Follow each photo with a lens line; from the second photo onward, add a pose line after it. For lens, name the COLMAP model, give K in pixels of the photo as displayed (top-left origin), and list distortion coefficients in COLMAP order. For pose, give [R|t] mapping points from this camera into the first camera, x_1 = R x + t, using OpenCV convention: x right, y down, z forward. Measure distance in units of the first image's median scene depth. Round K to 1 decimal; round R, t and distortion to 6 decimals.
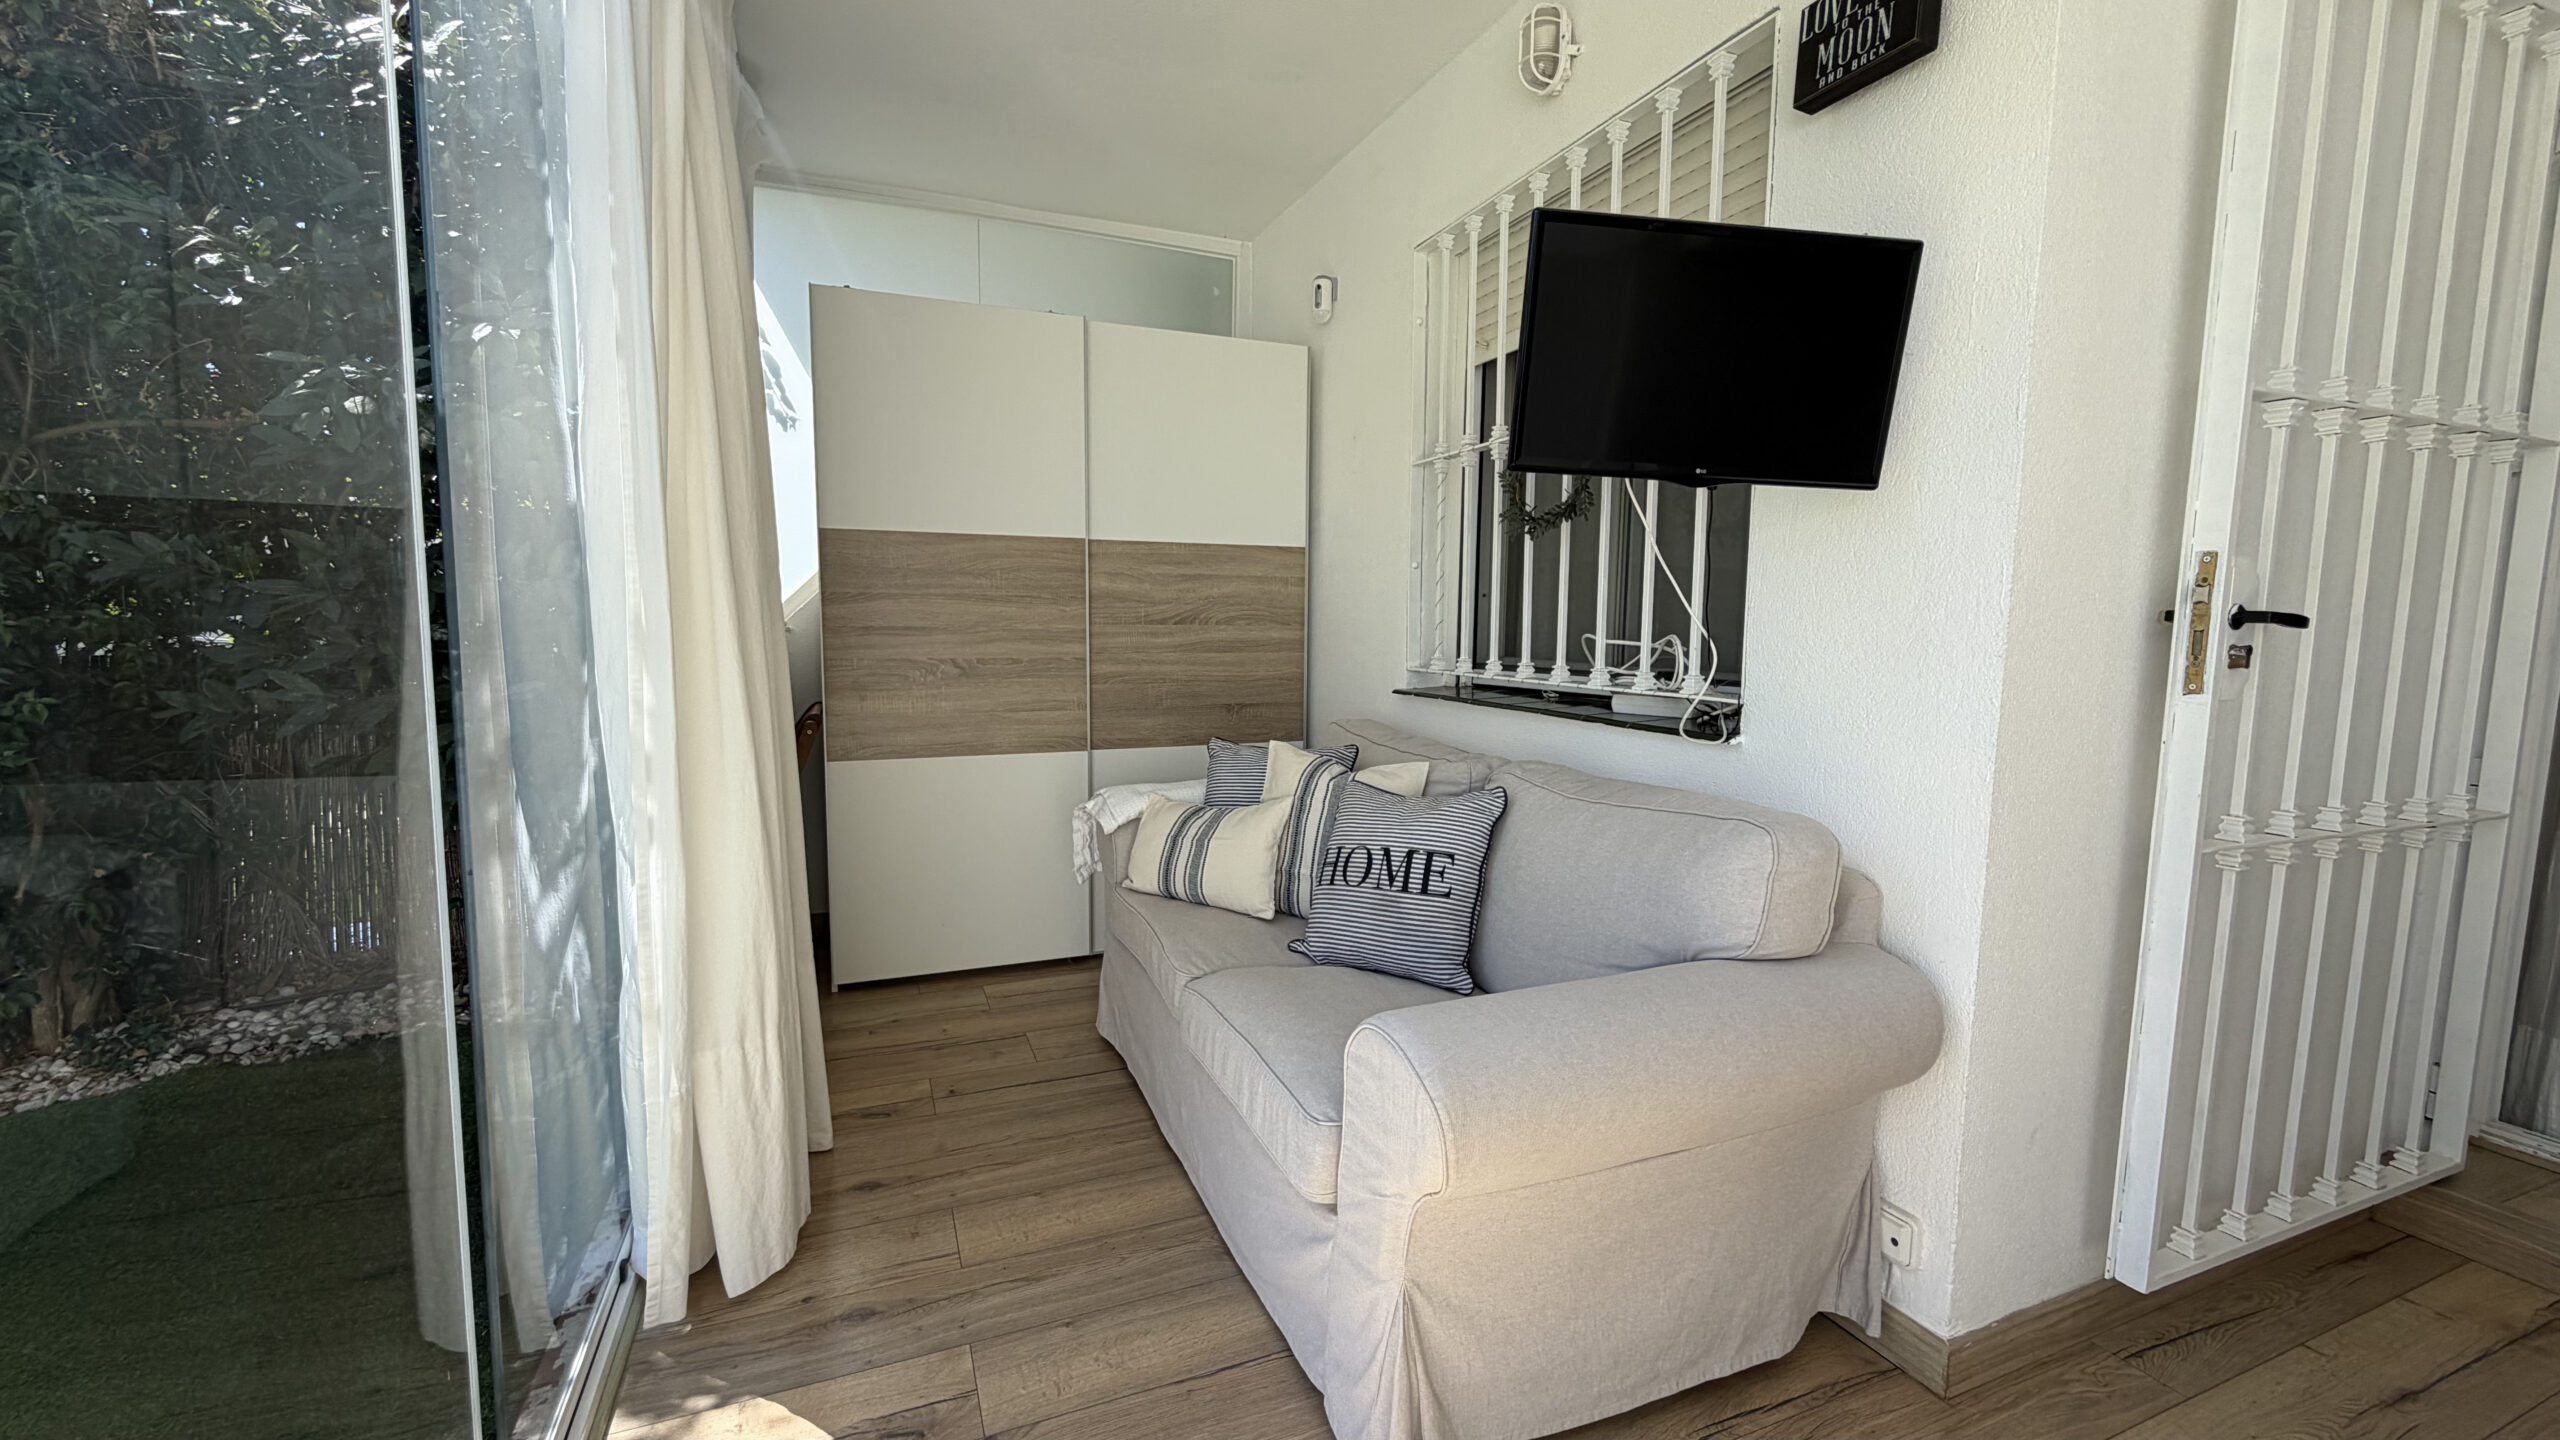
lens RADIAL K [[1023.8, 0, 1281.3], [0, 1023.8, 739.5], [0, 0, 1]] dist [-0.000917, 0.001332]
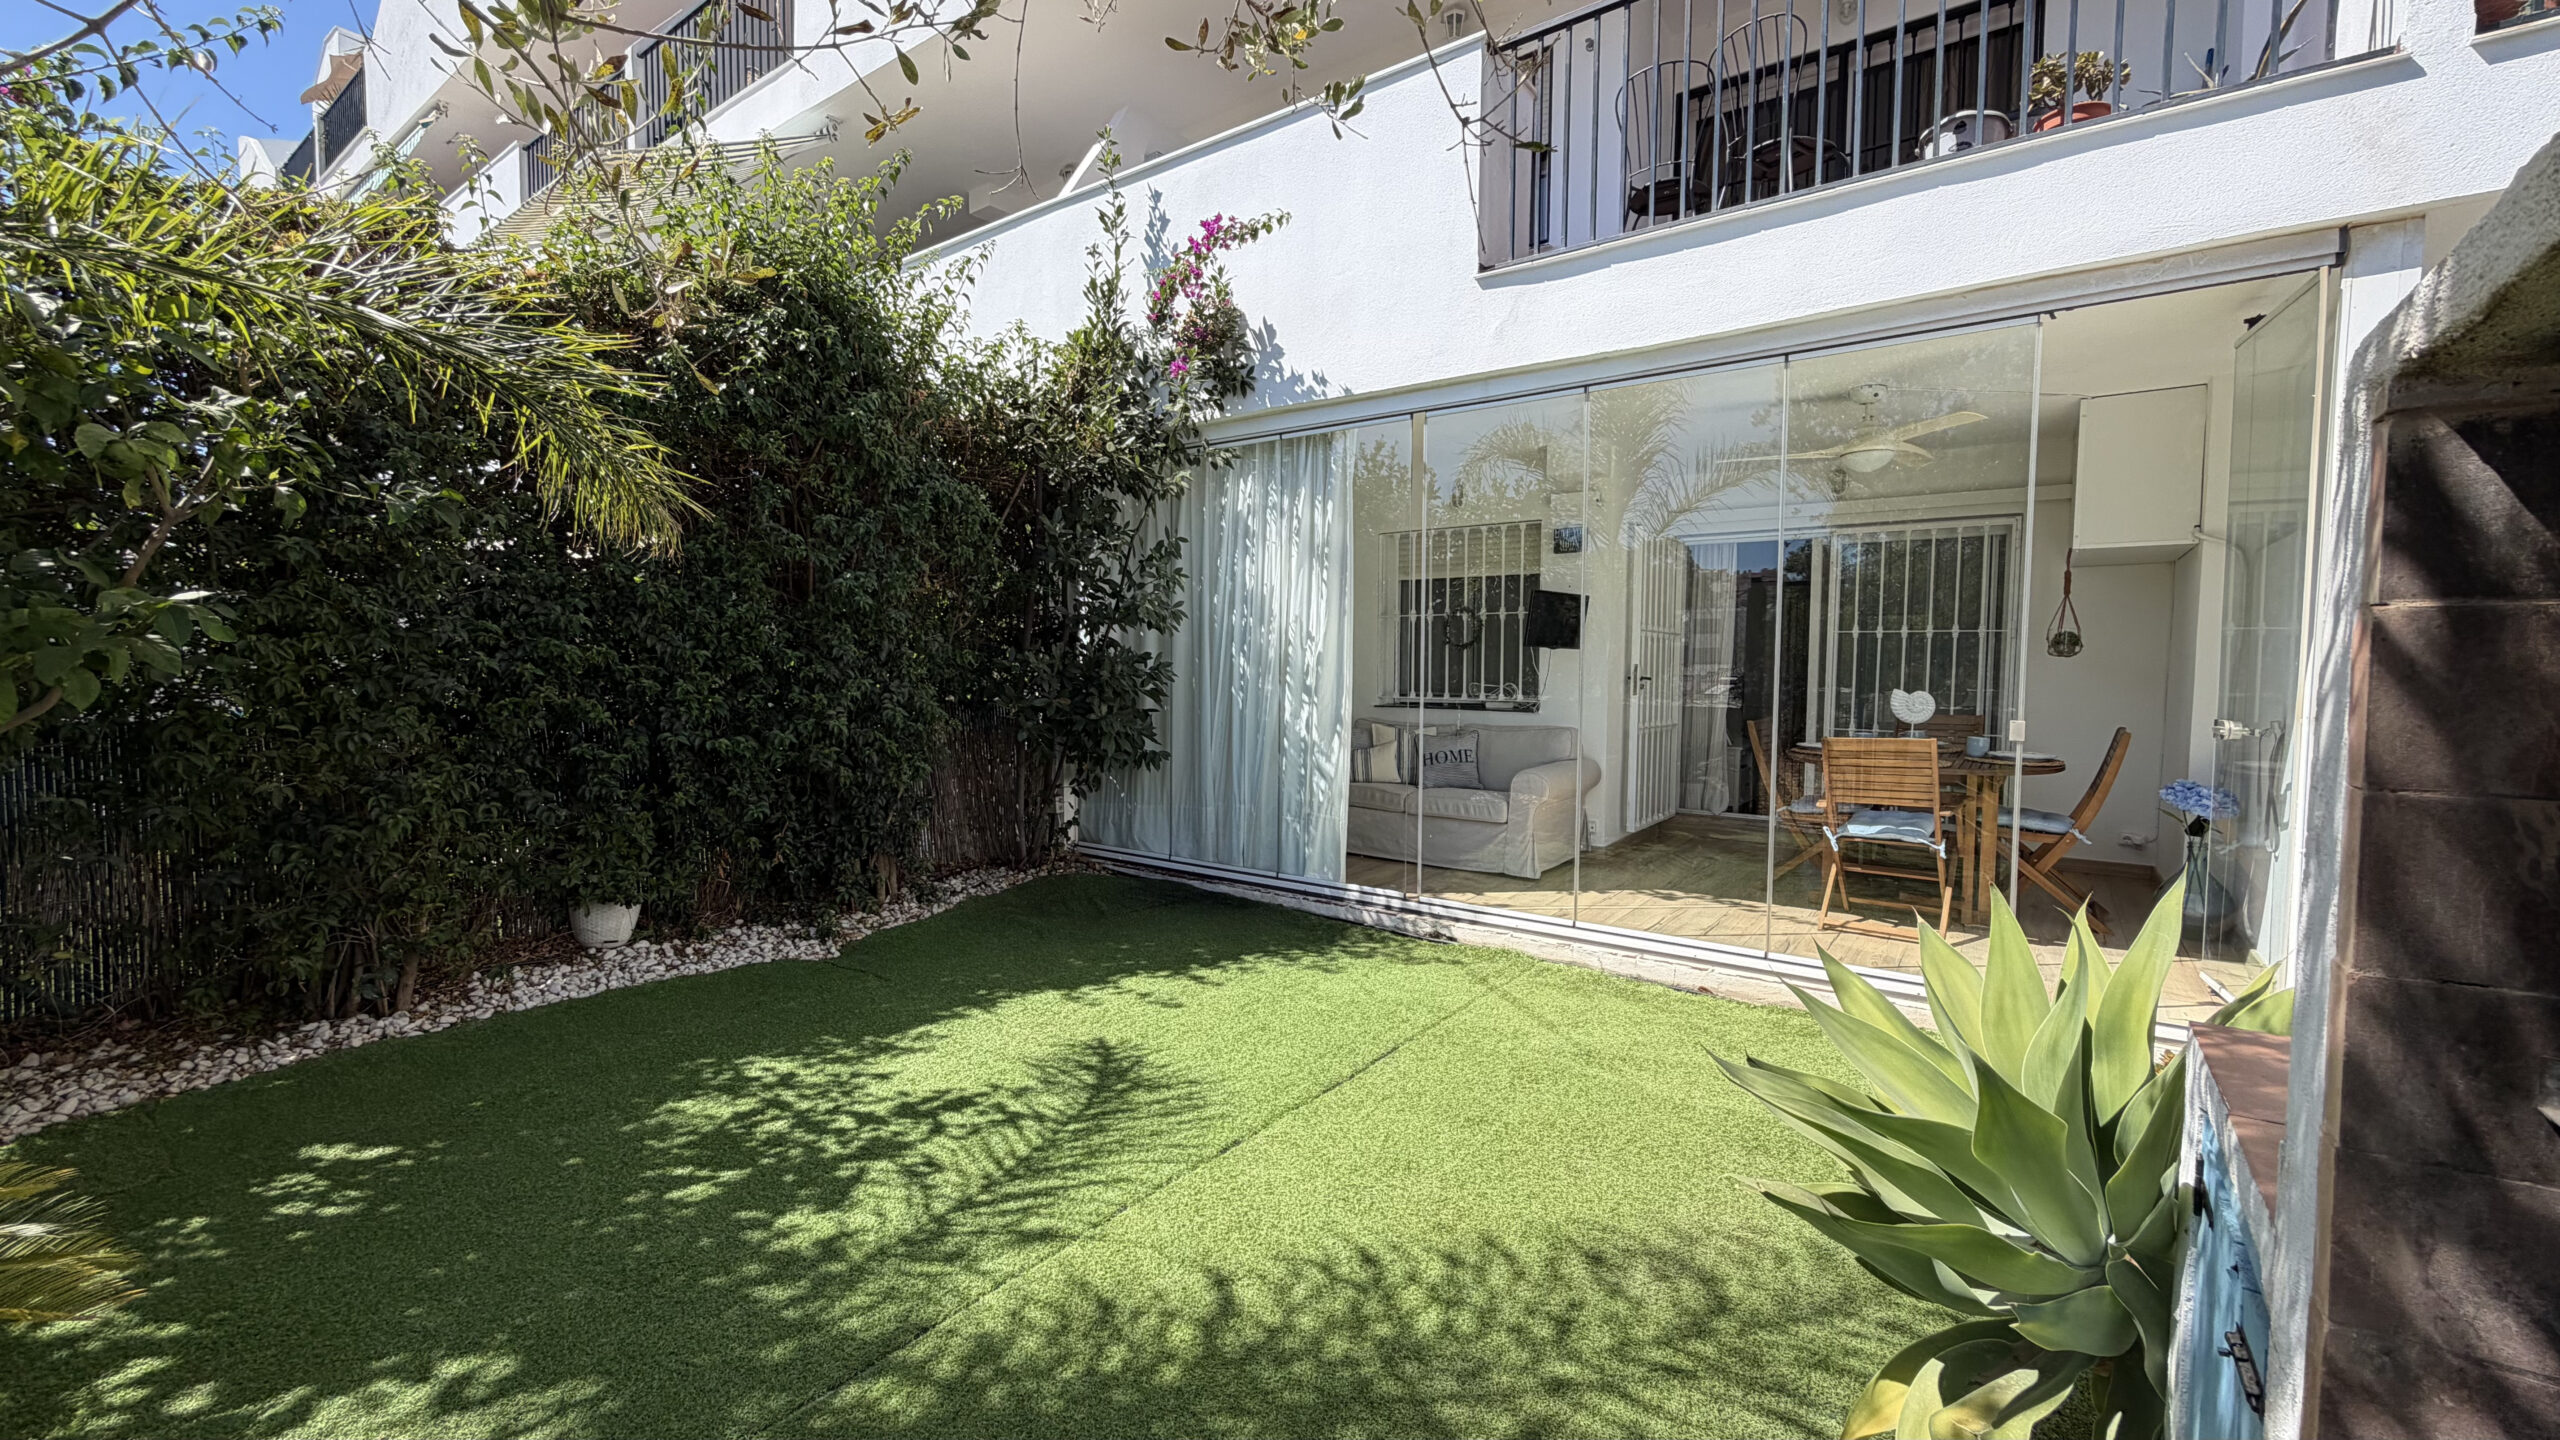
lens RADIAL K [[1023.8, 0, 1270.3], [0, 1023.8, 713.5], [0, 0, 1]] dist [-0.000917, 0.001332]
pose [[0.850241, -0.030326, 0.525519, -2.088010], [0.065165, 0.996723, -0.047915, 0.108639], [-0.522344, 0.074985, 0.849432, -1.457429]]
